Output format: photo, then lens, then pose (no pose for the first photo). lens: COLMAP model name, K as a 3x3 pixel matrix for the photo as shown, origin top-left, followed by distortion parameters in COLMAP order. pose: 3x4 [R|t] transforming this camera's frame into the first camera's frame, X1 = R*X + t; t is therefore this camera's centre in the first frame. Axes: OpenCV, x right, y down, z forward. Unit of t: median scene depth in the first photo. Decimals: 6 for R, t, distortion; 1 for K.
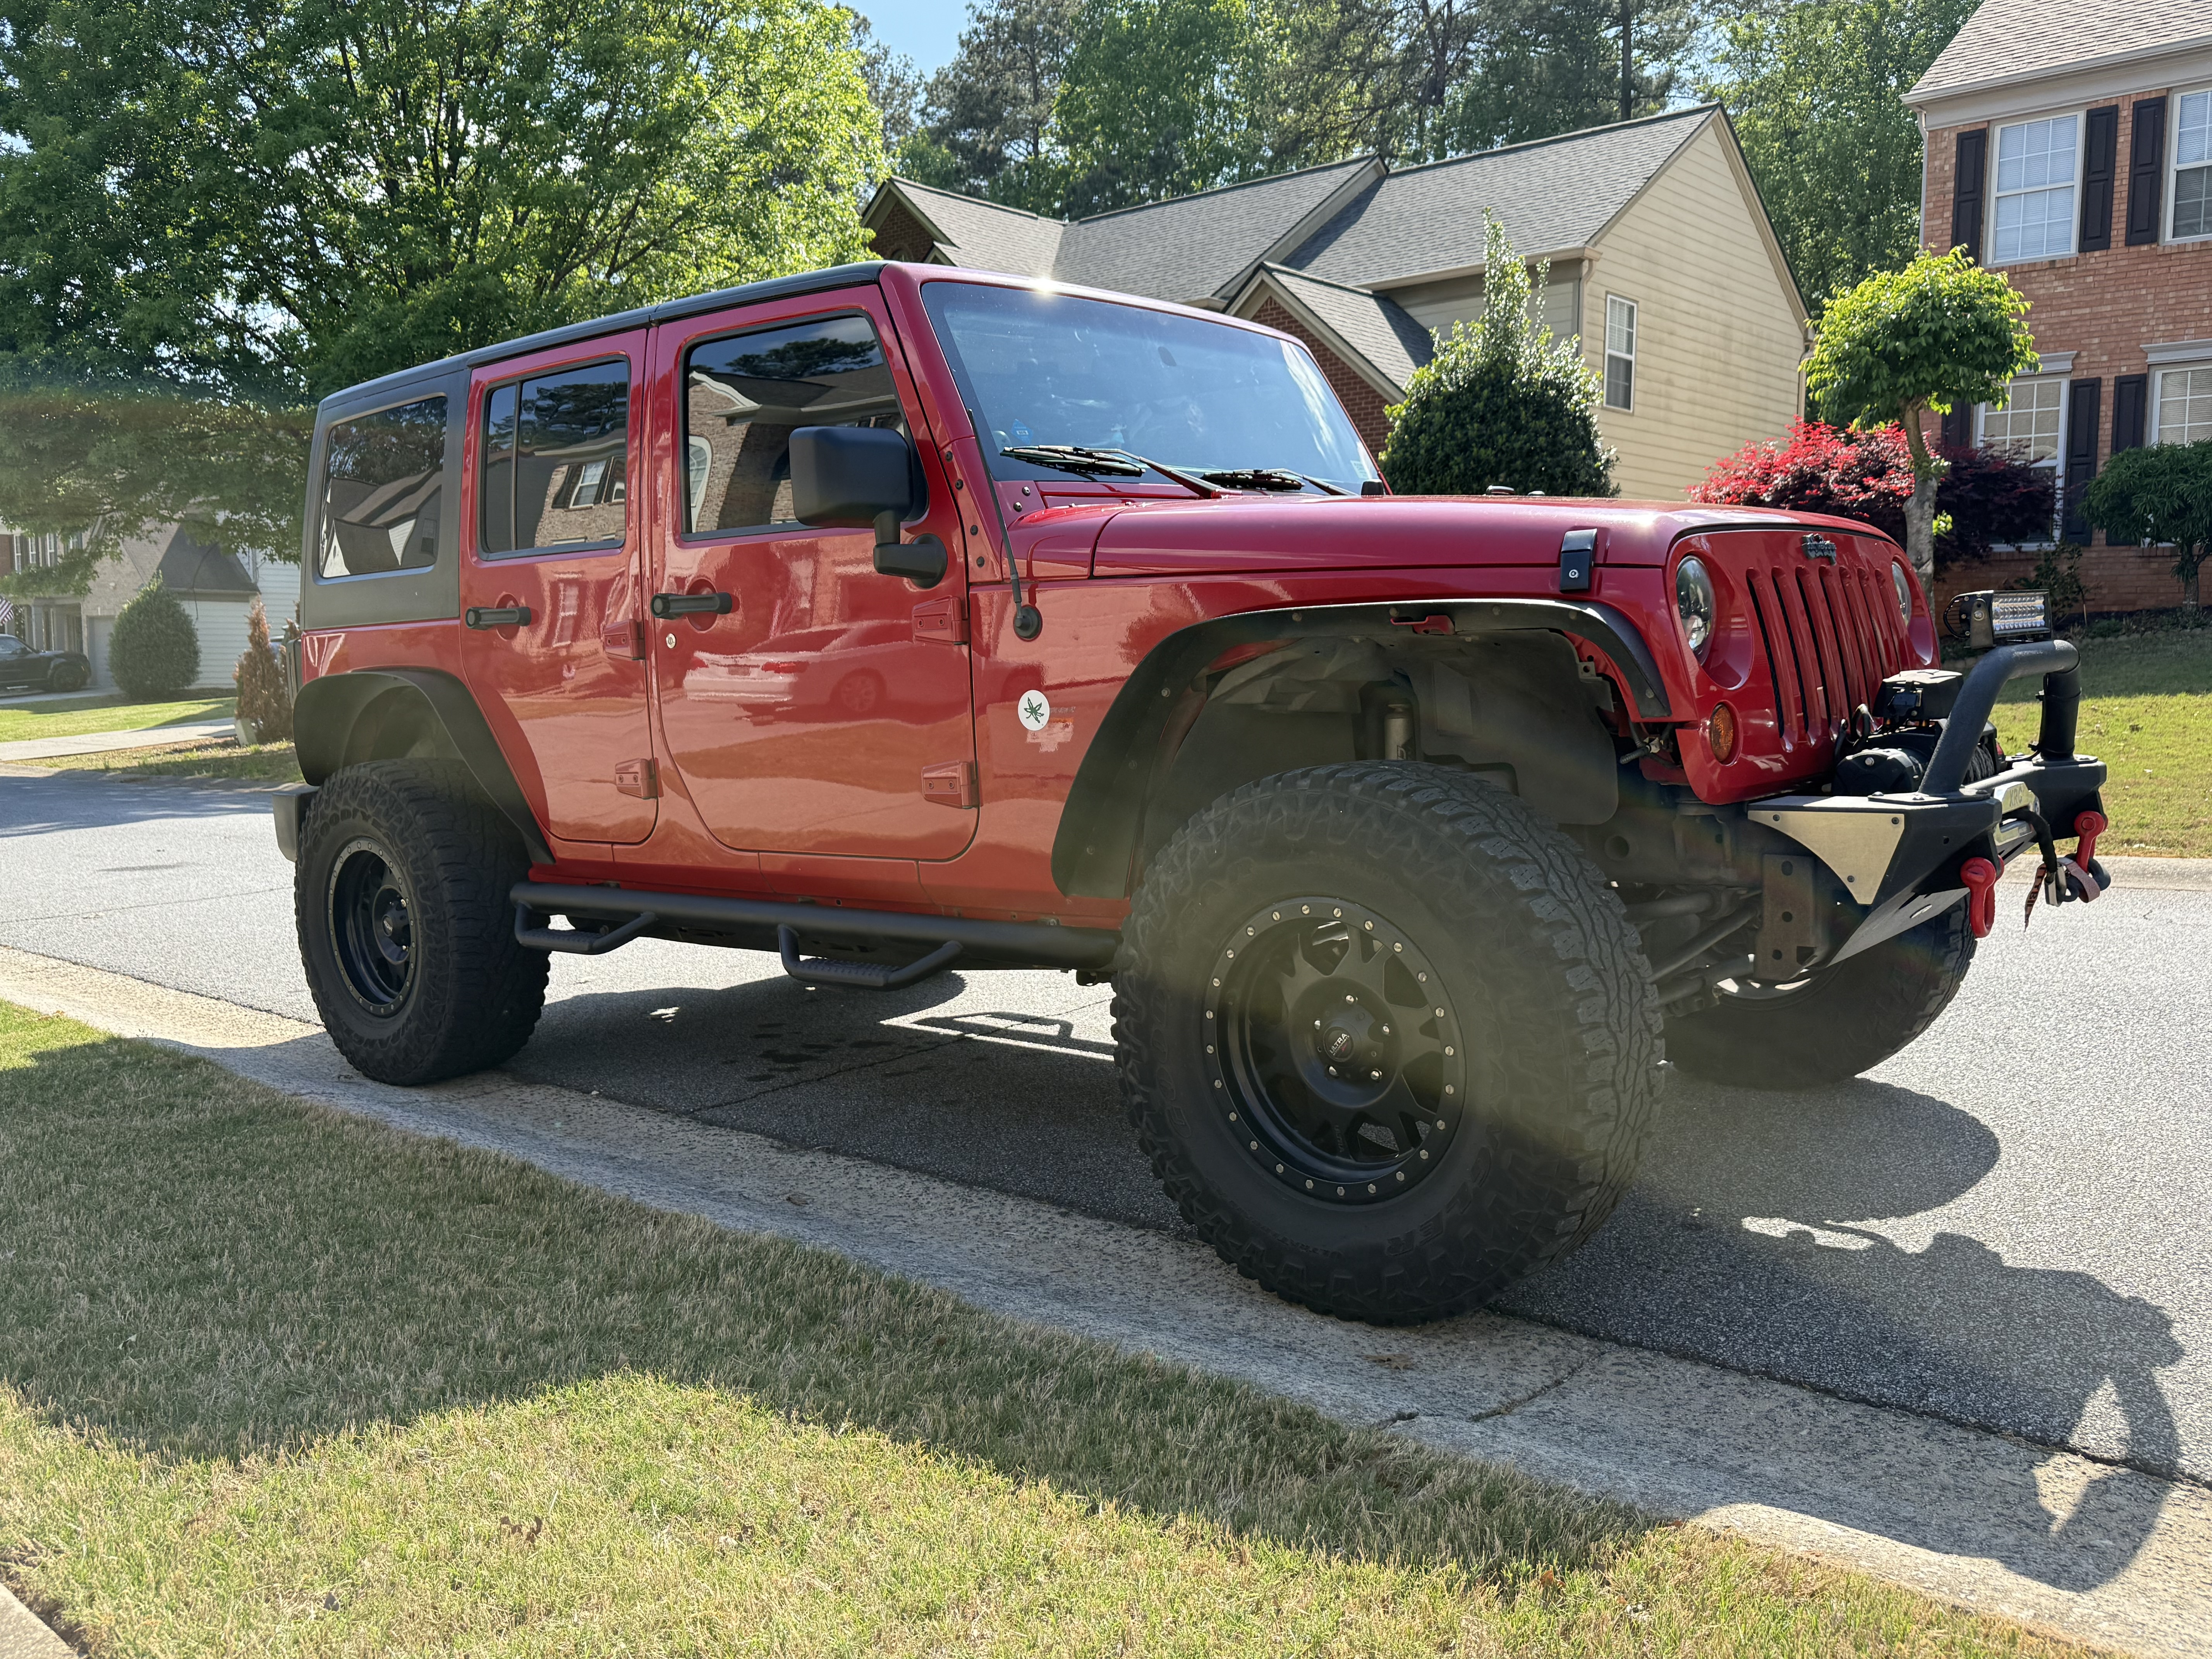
lens RADIAL K [[1732.2, 0, 1106.0], [0, 1732.2, 829.5], [0, 0, 1]] dist [0.008944, 0.005729]
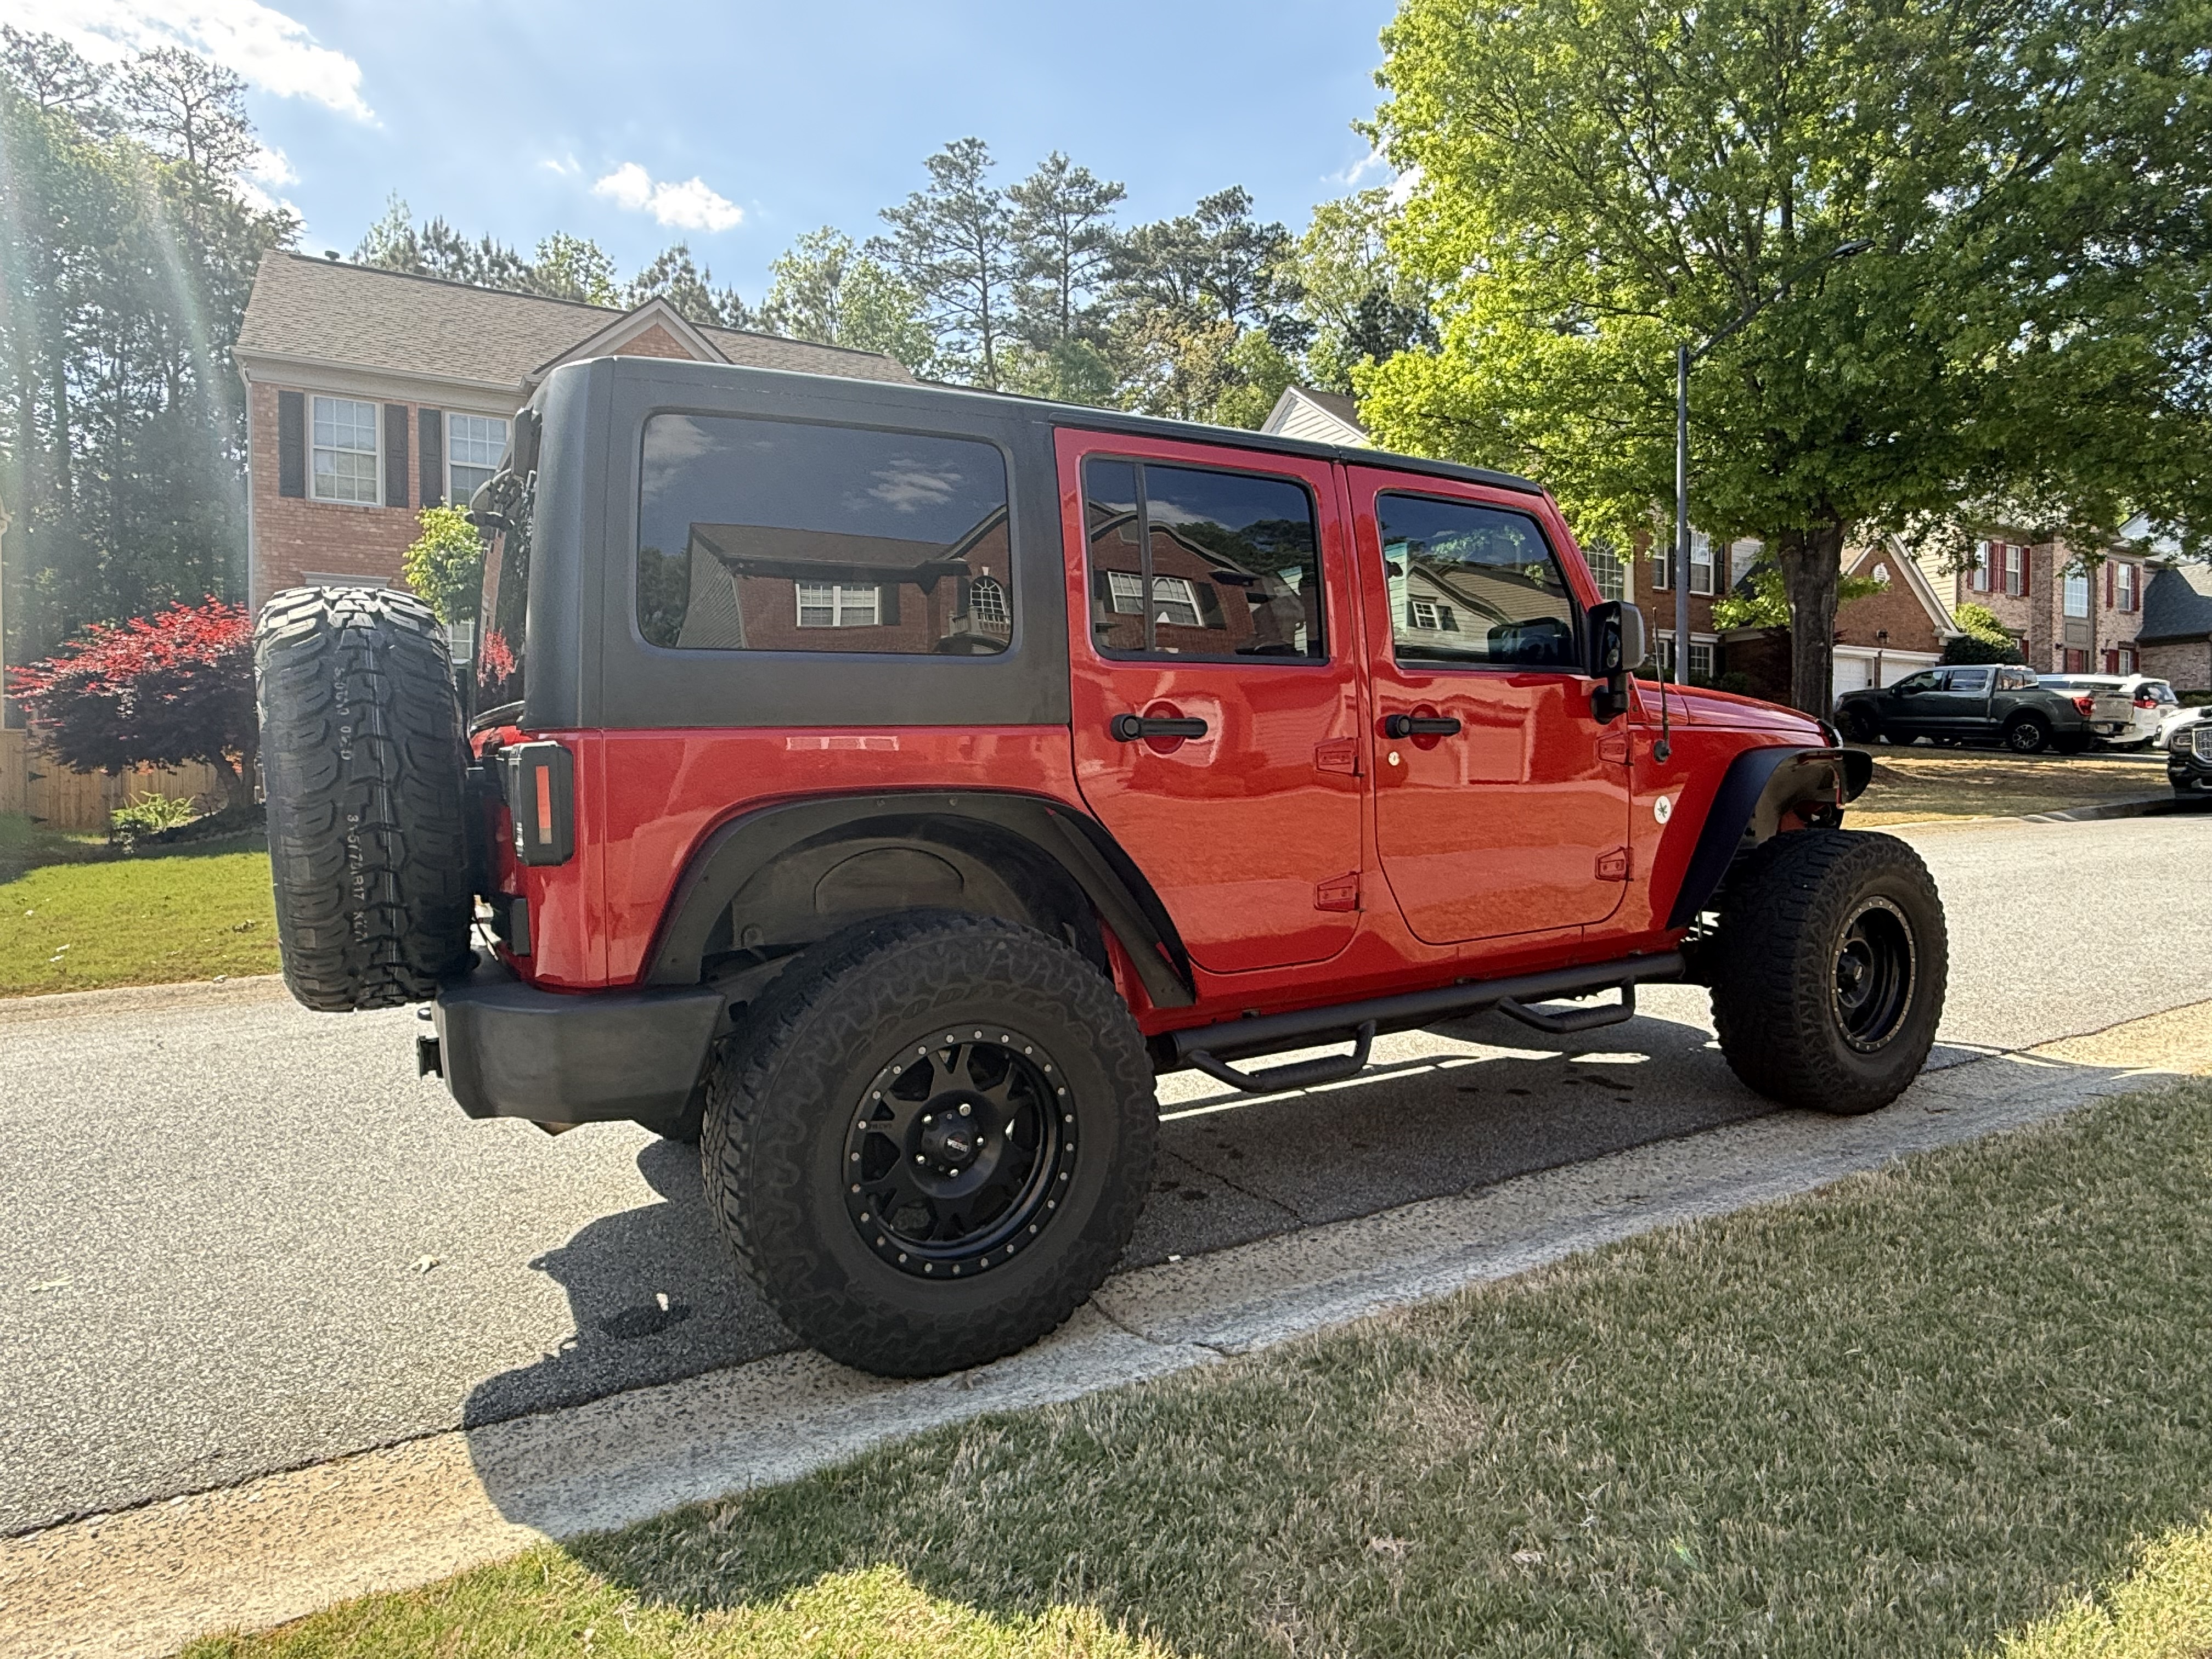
lens RADIAL K [[1282.4, 0, 1106.0], [0, 1282.4, 829.5], [0, 0, 1]] dist [0.001053, 0.000150]
pose [[0.357520, -0.025684, 0.933552, -0.183730], [0.102364, 0.994677, -0.011836, -0.012884], [-0.928279, 0.099794, 0.358245, 0.154008]]
